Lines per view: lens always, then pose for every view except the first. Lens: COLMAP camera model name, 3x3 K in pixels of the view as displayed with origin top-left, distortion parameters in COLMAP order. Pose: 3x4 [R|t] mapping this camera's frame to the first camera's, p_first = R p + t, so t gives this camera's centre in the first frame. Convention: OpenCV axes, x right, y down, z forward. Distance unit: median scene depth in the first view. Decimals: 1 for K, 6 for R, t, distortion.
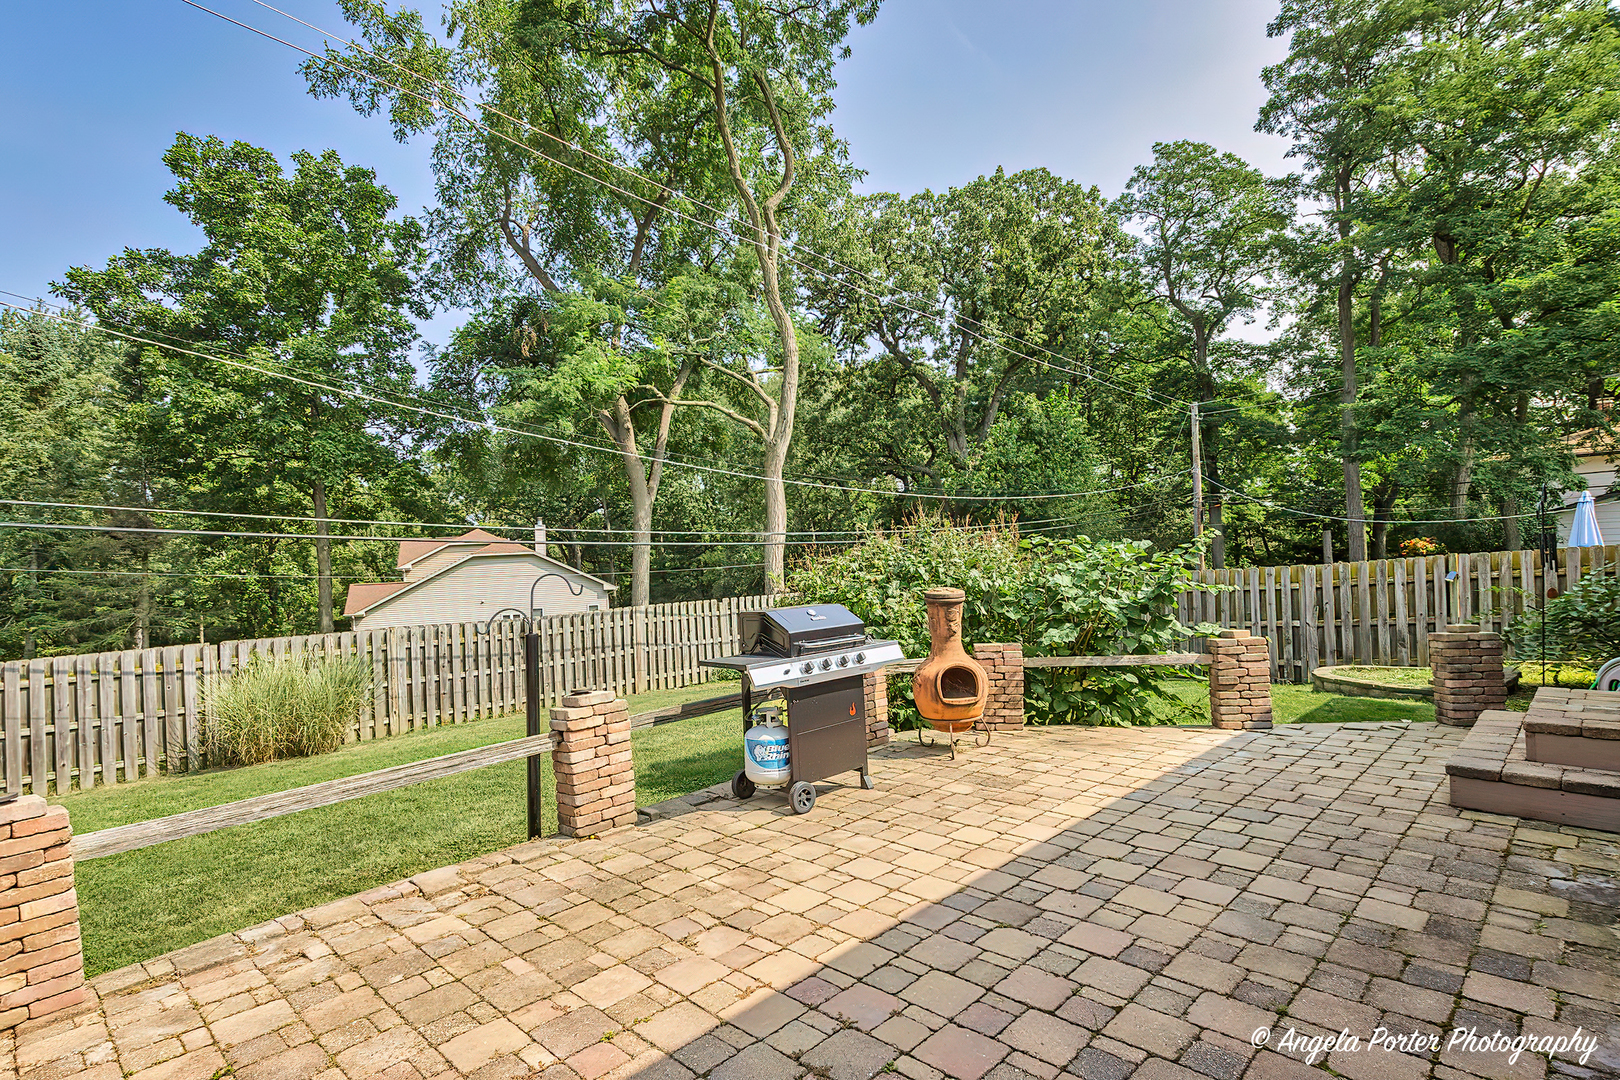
lens RADIAL K [[793.0, 0, 814.0], [0, 793.0, 542.0], [0, 0, 1]] dist [0.001573, -0.000446]
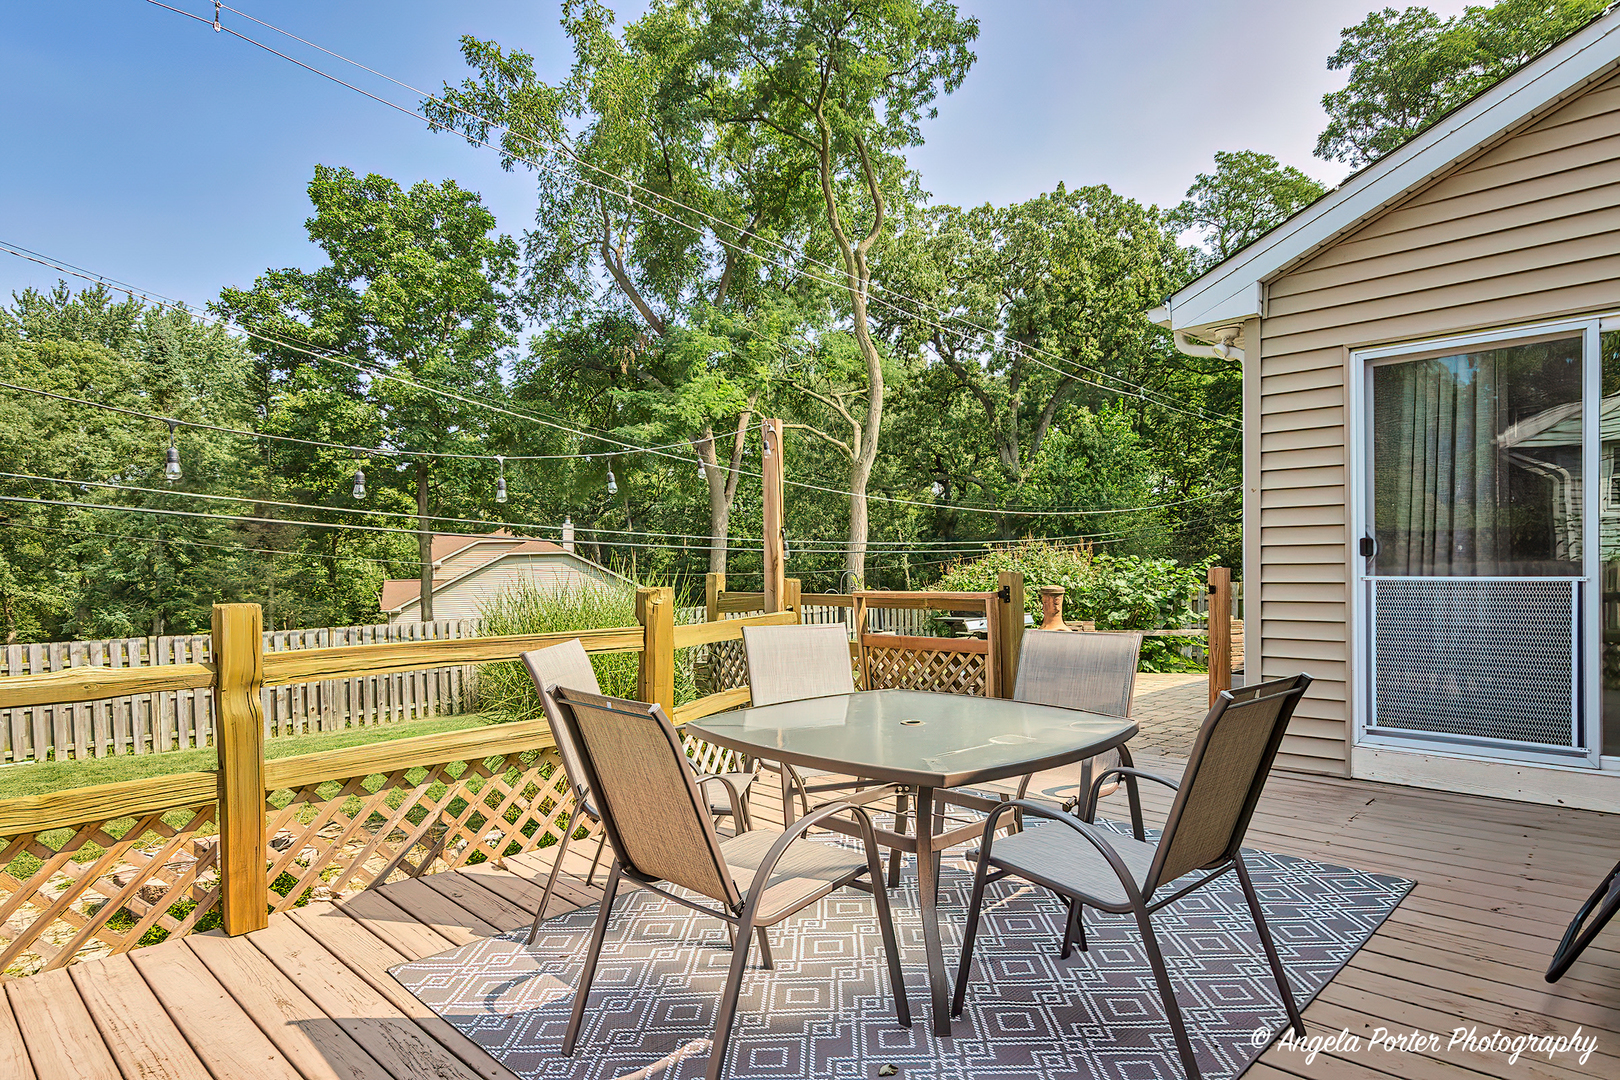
lens RADIAL K [[908.7, 0, 806.3], [0, 908.7, 574.3], [0, 0, 1]] dist [-0.003755, 0.000764]
pose [[0.999623, 0.023674, -0.013910, -0.067625], [-0.023221, 0.999222, 0.031889, -0.003278], [0.014654, -0.031554, 0.999395, -0.192413]]
